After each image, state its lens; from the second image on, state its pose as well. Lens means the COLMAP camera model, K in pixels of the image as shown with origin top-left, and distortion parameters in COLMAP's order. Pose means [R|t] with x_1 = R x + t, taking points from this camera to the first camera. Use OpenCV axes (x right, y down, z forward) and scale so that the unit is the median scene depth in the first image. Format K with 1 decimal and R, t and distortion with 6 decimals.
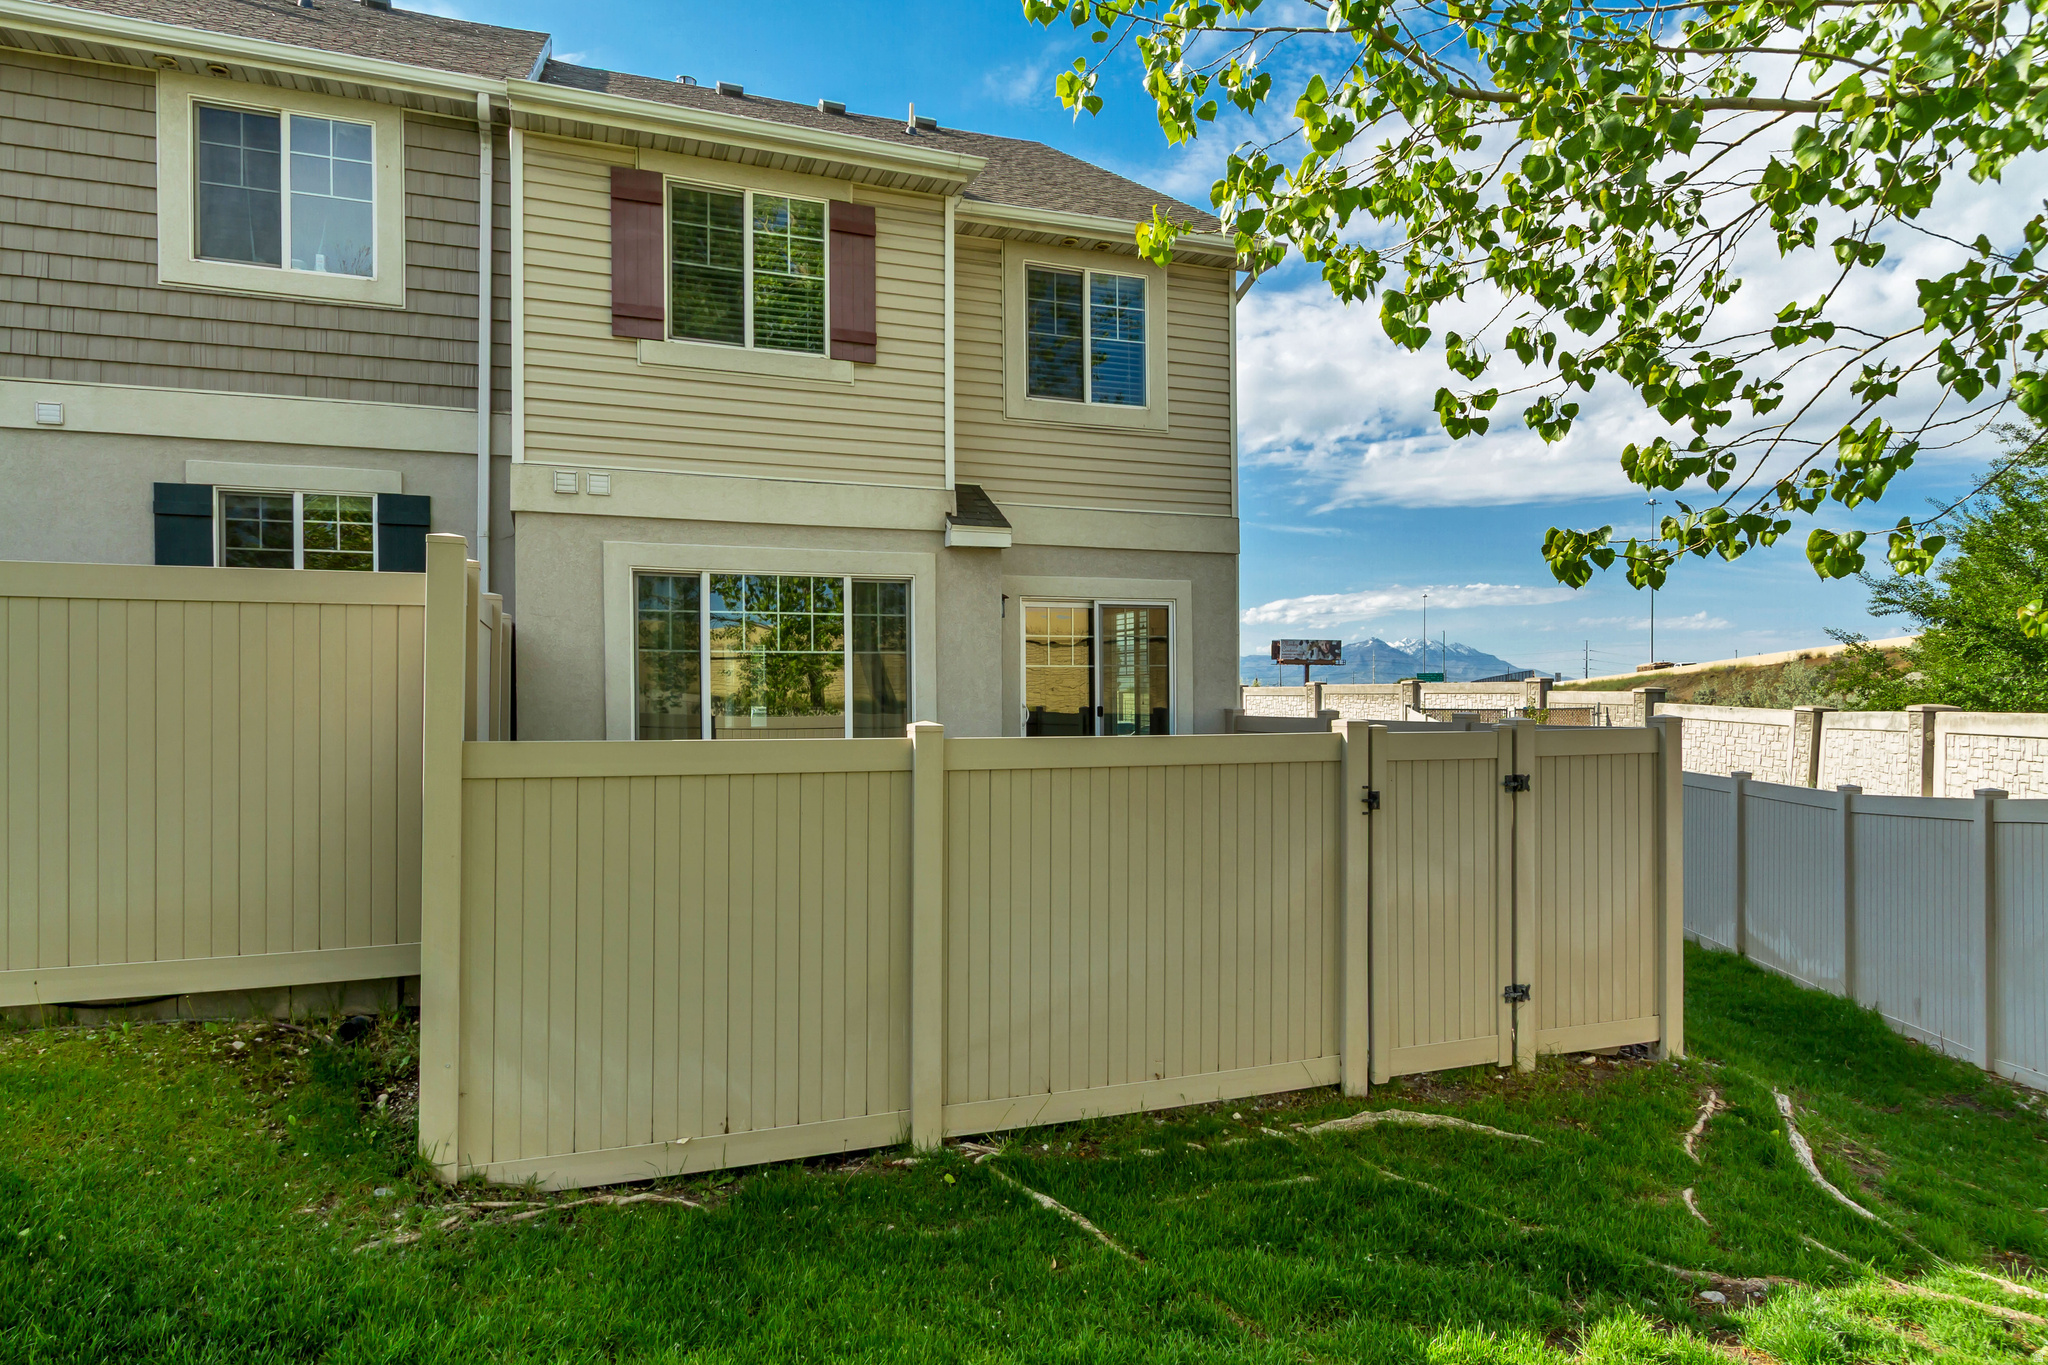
lens RADIAL K [[1215.2, 0, 1024.3], [0, 1215.2, 675.4], [0, 0, 1]] dist [-0.000164, -0.001682]
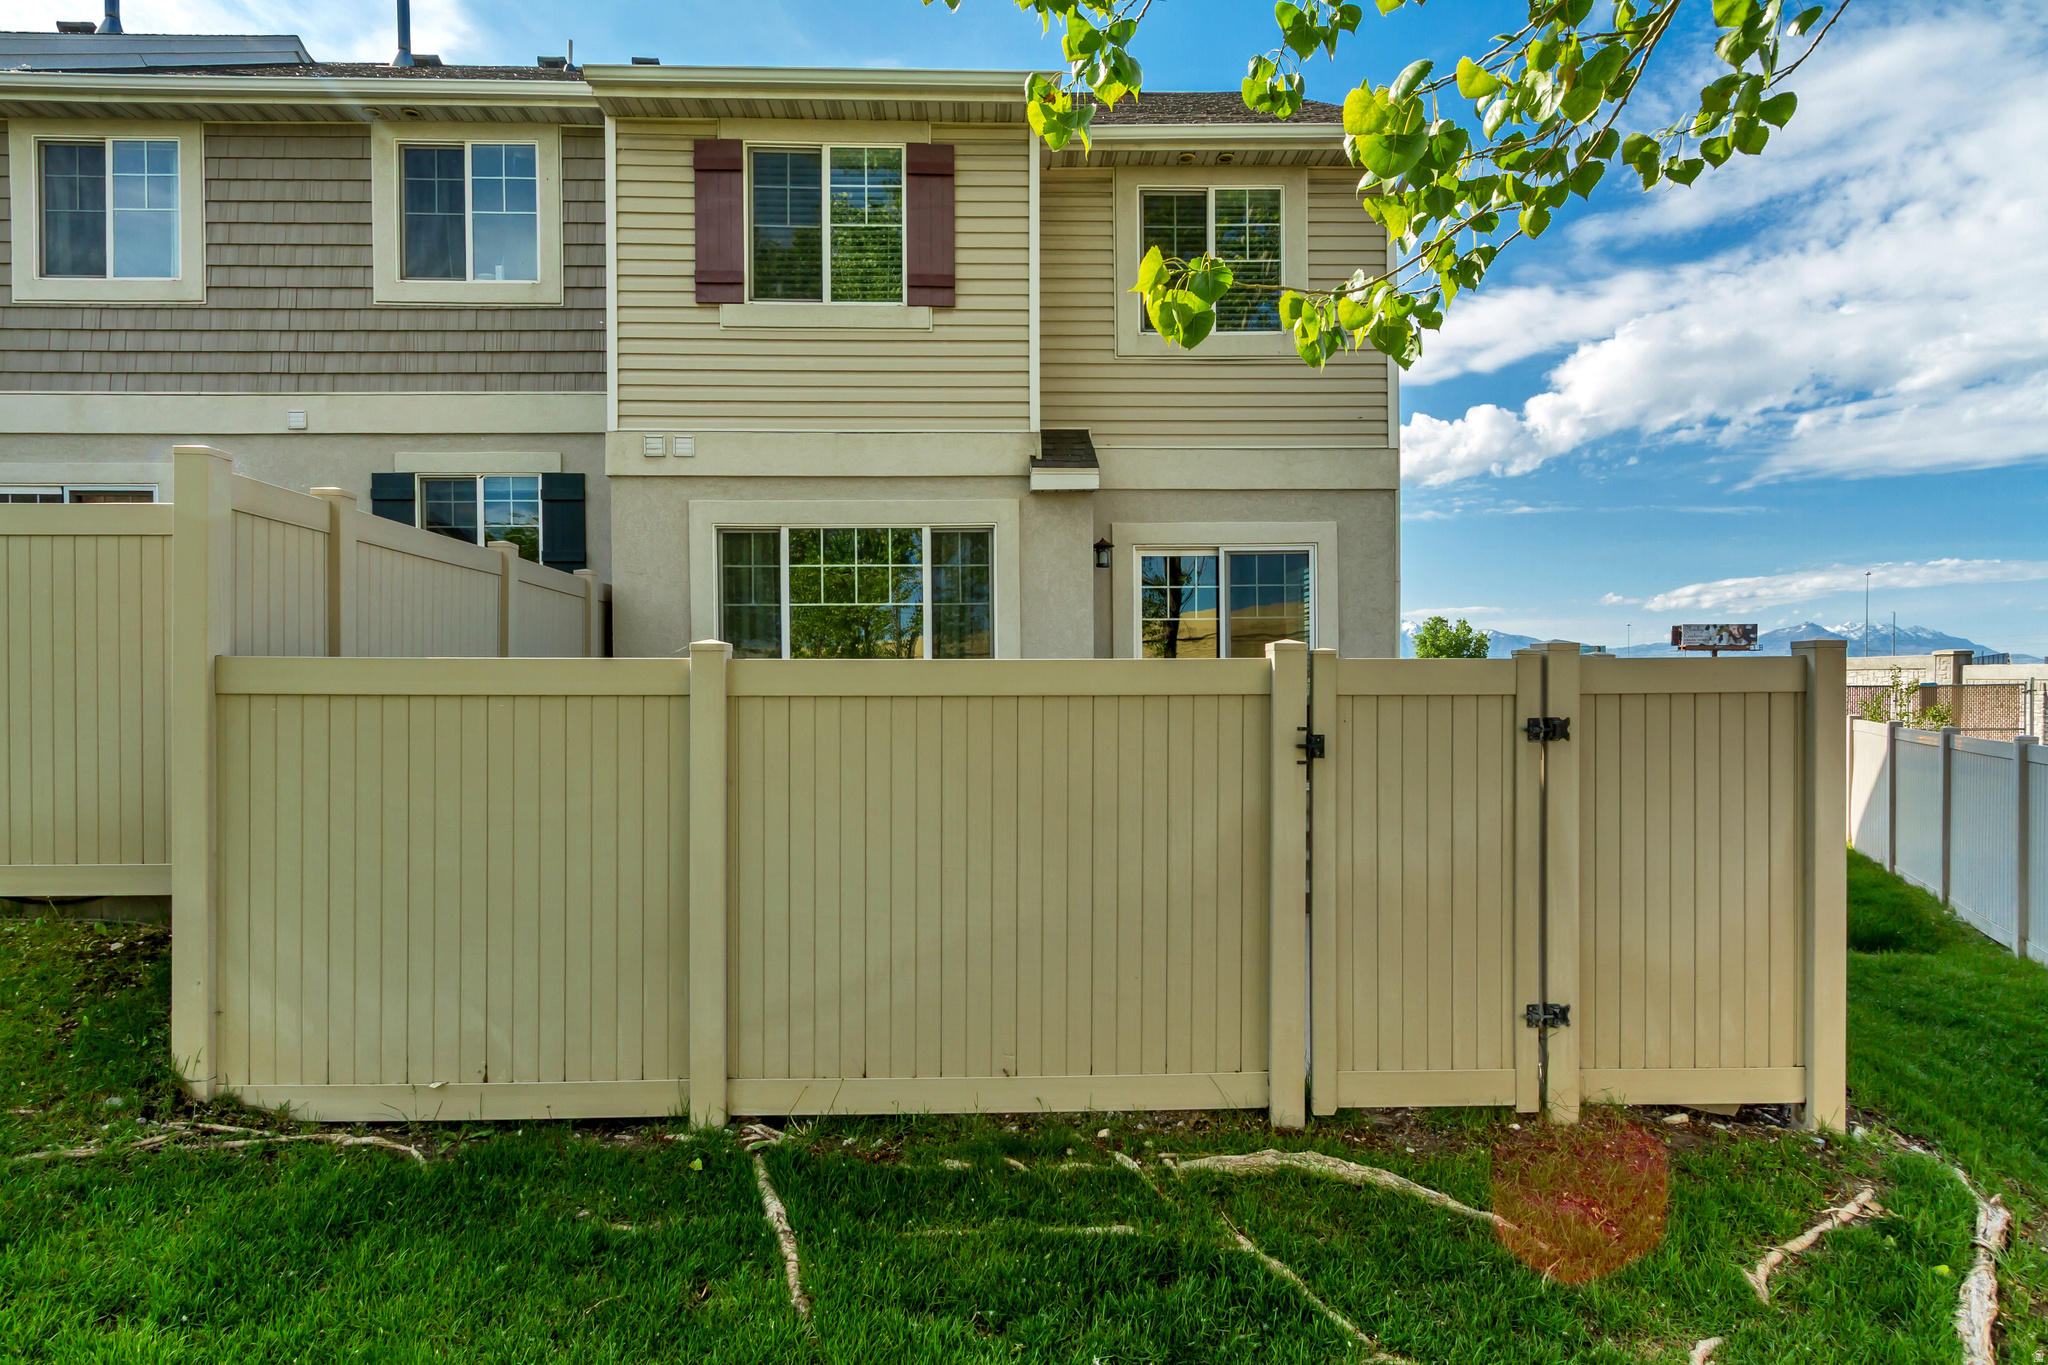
lens RADIAL K [[1102.8, 0, 1024.0], [0, 1102.8, 682.5], [0, 0, 1]] dist [0.002691, -0.002153]
pose [[0.943203, -0.002776, -0.332205, 0.237934], [0.007287, 0.999897, 0.012334, 0.036156], [0.332137, -0.014055, 0.943127, 0.194453]]
